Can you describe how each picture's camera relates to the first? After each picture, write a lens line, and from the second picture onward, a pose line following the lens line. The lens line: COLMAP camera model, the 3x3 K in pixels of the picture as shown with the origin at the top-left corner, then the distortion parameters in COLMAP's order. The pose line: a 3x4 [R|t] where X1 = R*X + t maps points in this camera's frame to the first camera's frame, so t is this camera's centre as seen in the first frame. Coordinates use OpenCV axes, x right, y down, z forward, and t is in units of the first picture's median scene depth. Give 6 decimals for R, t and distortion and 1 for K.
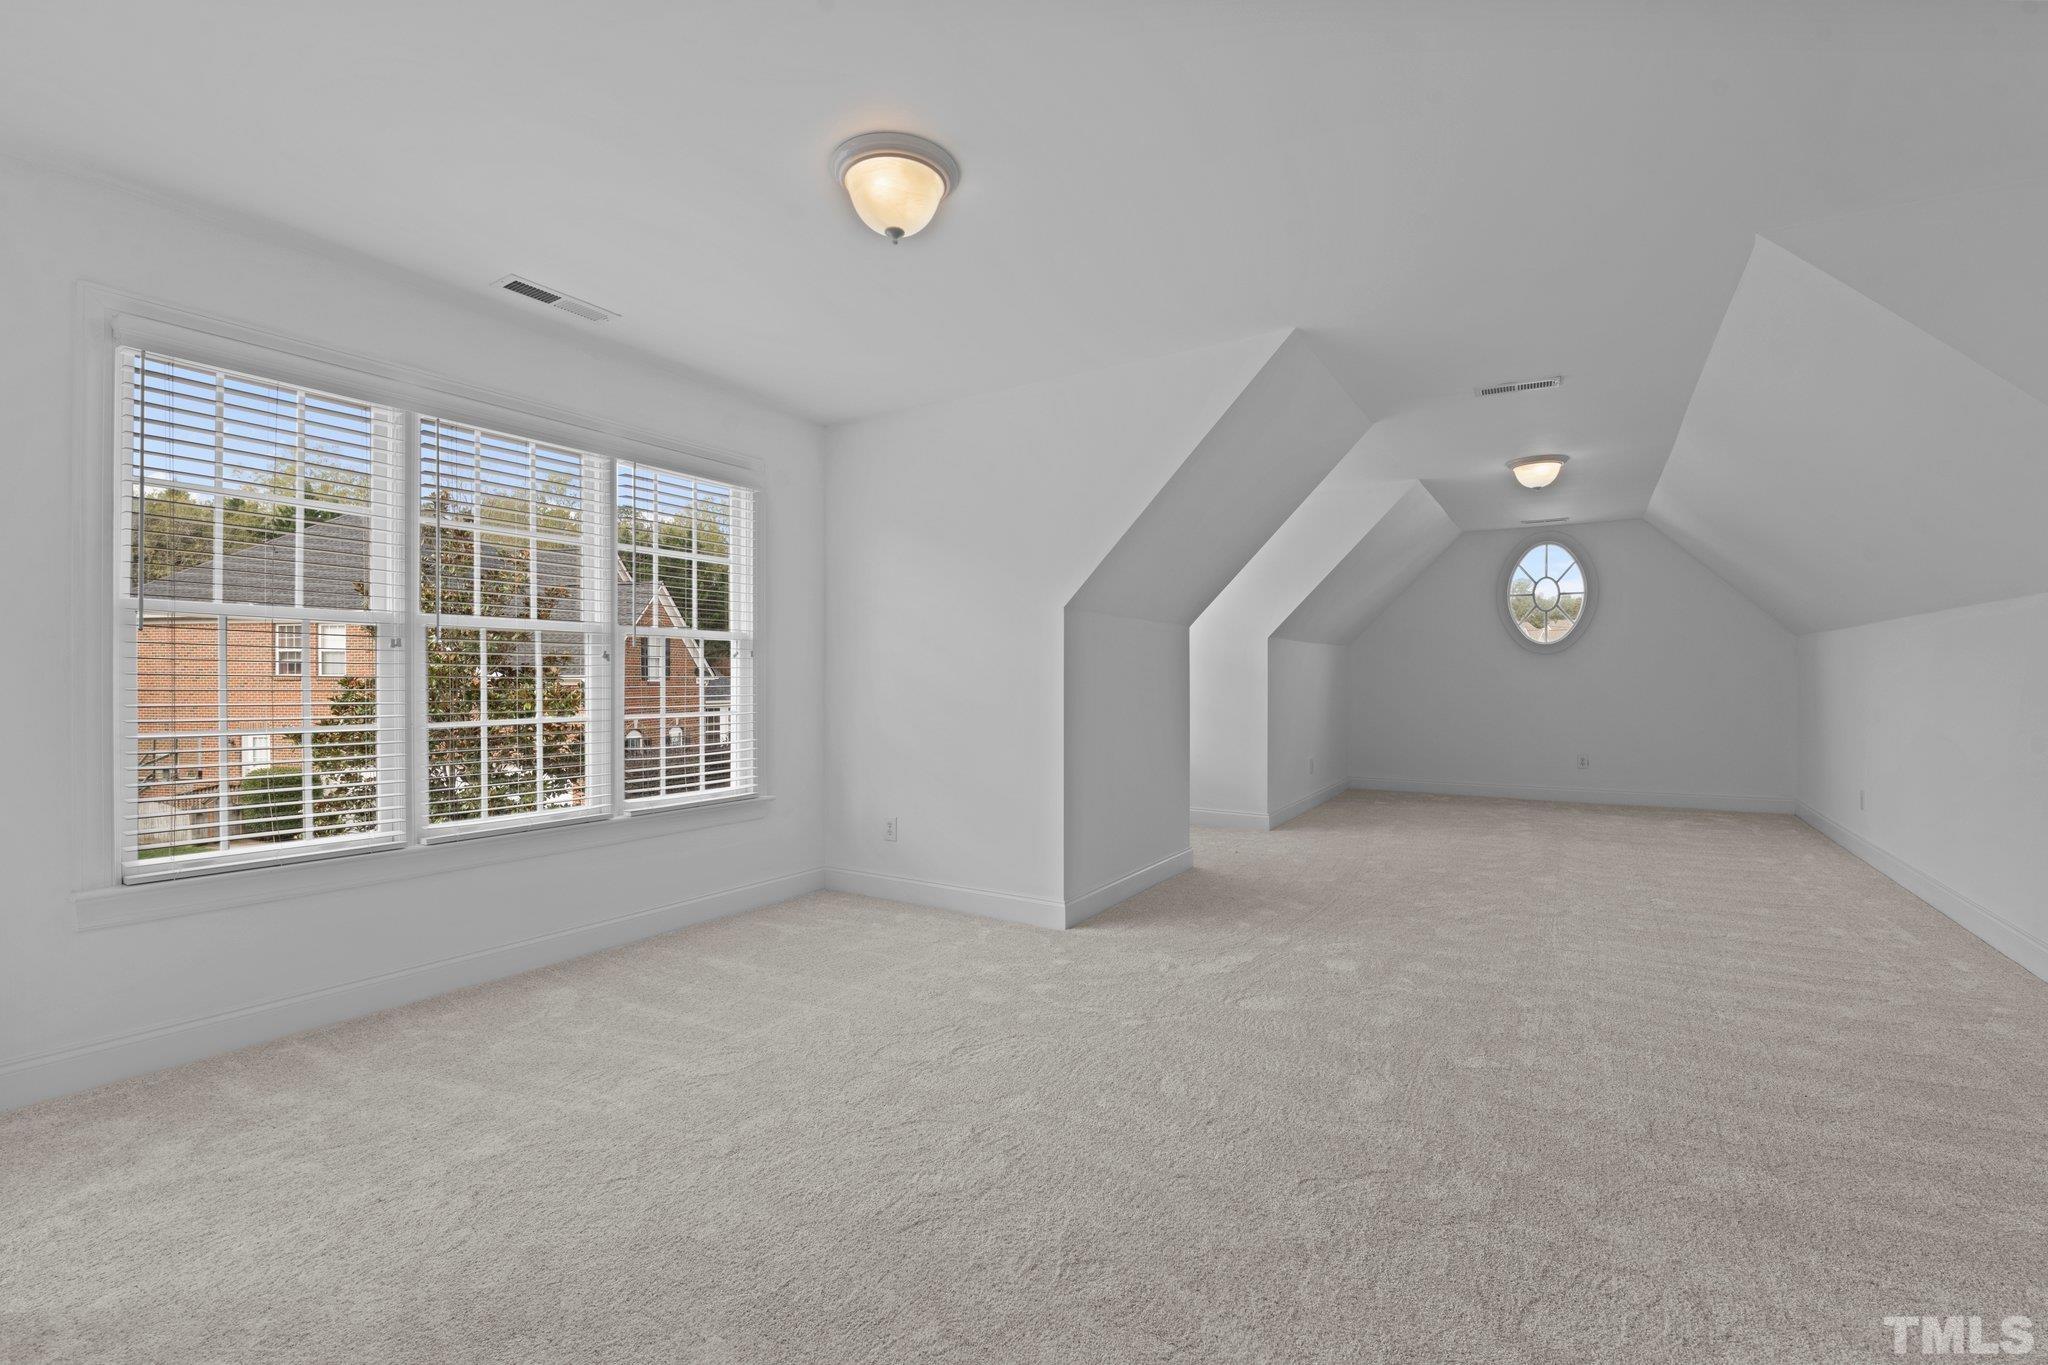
lens RADIAL K [[892.5, 0, 1027.0], [0, 892.5, 681.7], [0, 0, 1]] dist [0.004287, -0.002274]
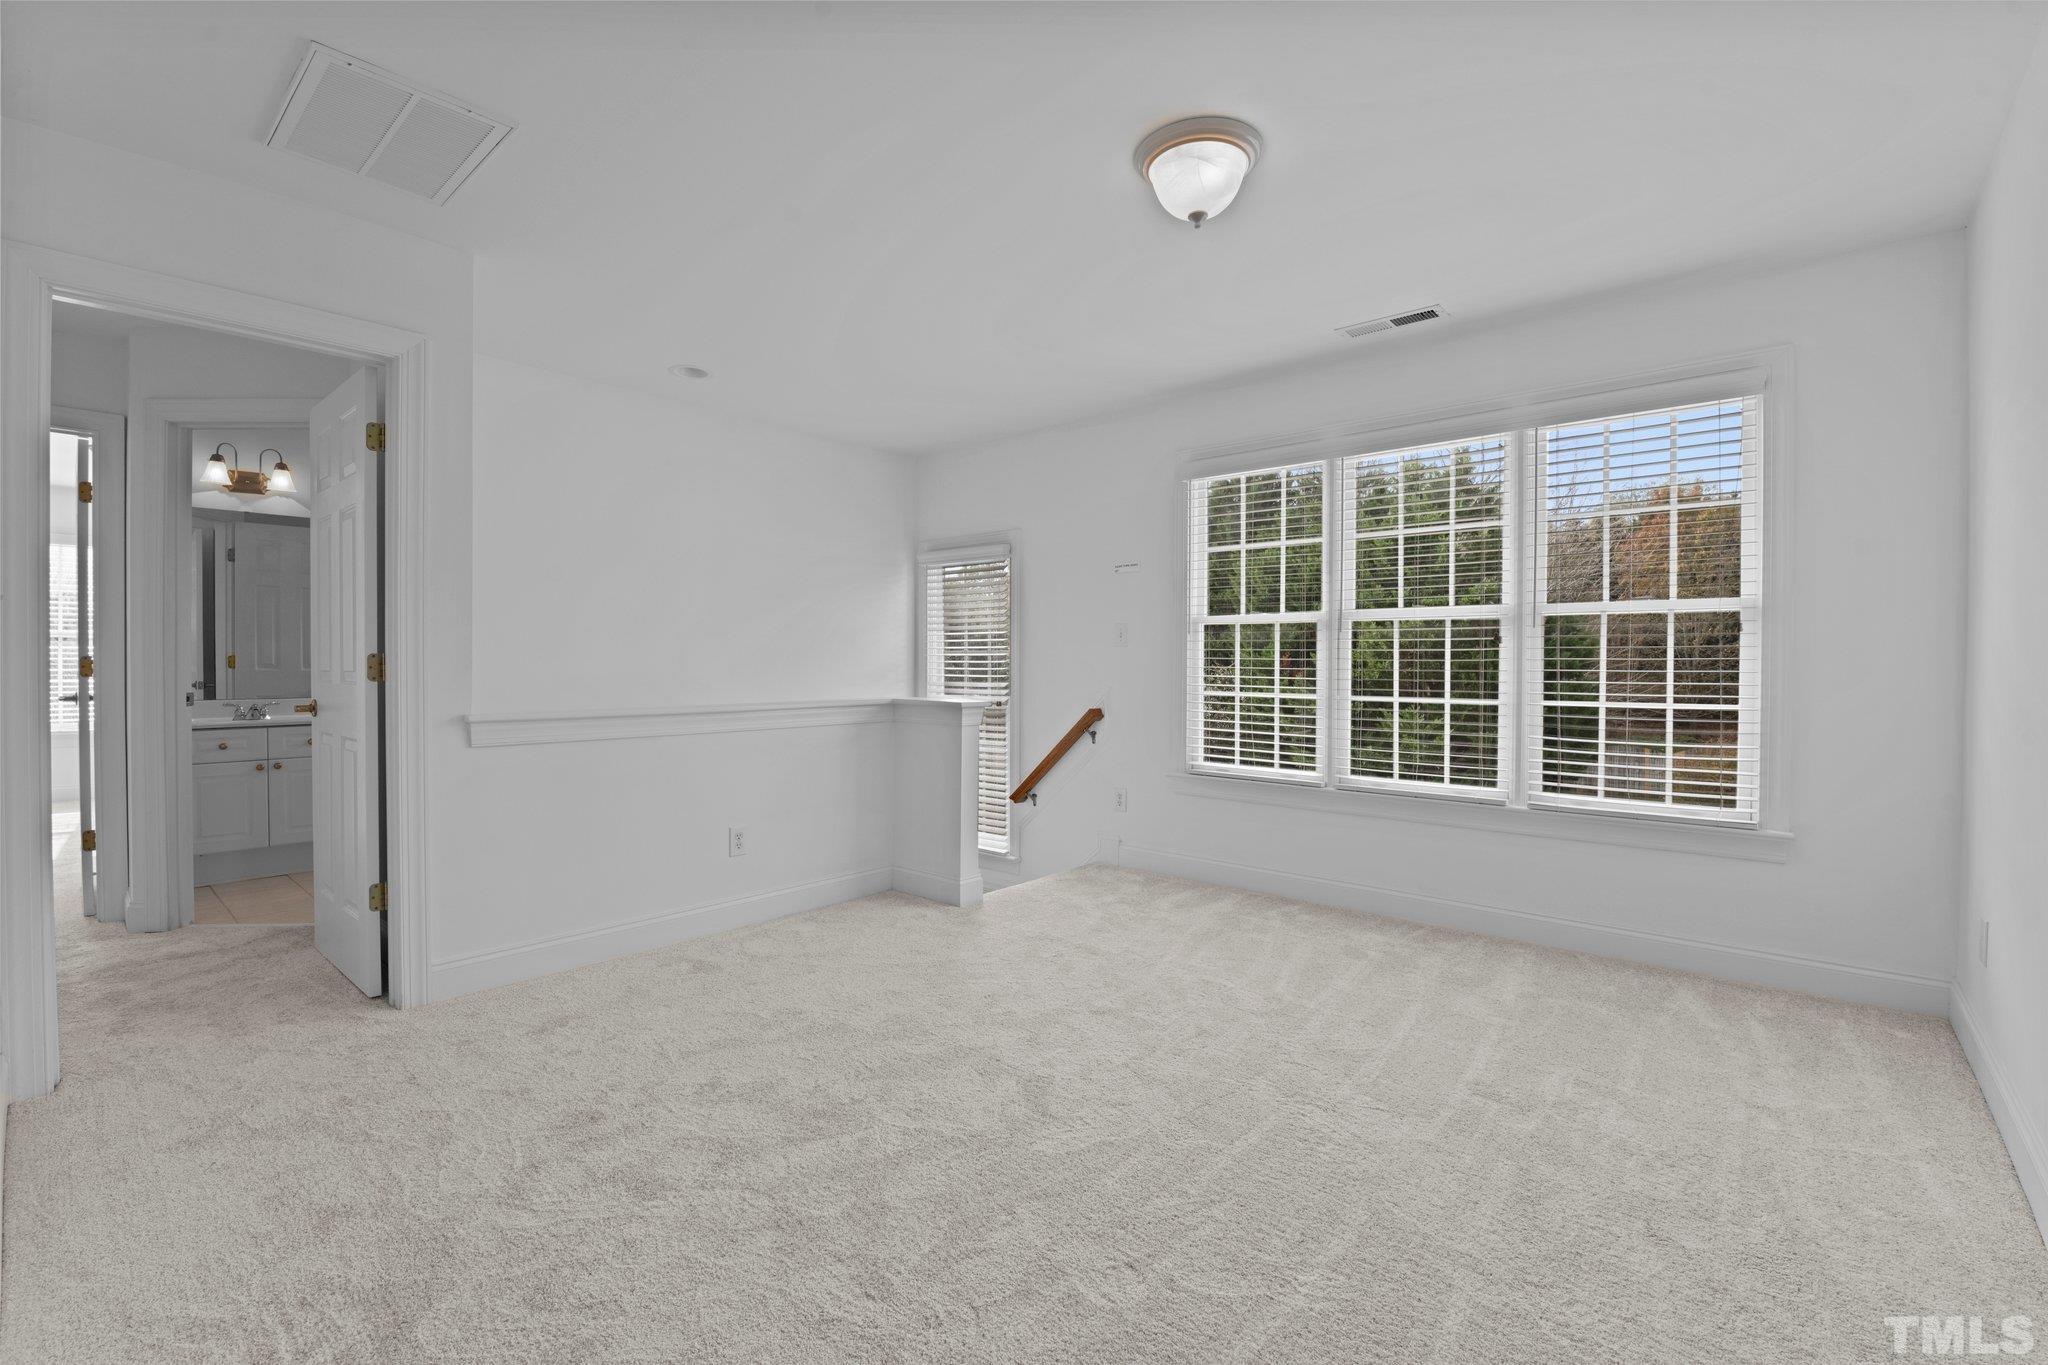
lens RADIAL K [[892.5, 0, 1029.9], [0, 892.5, 669.5], [0, 0, 1]] dist [0.004287, -0.002274]
pose [[-0.156420, 0.012406, -0.987613, 0.546261], [-0.000633, 0.999920, 0.012660, -0.006517], [0.987690, 0.002606, -0.156399, 0.605649]]
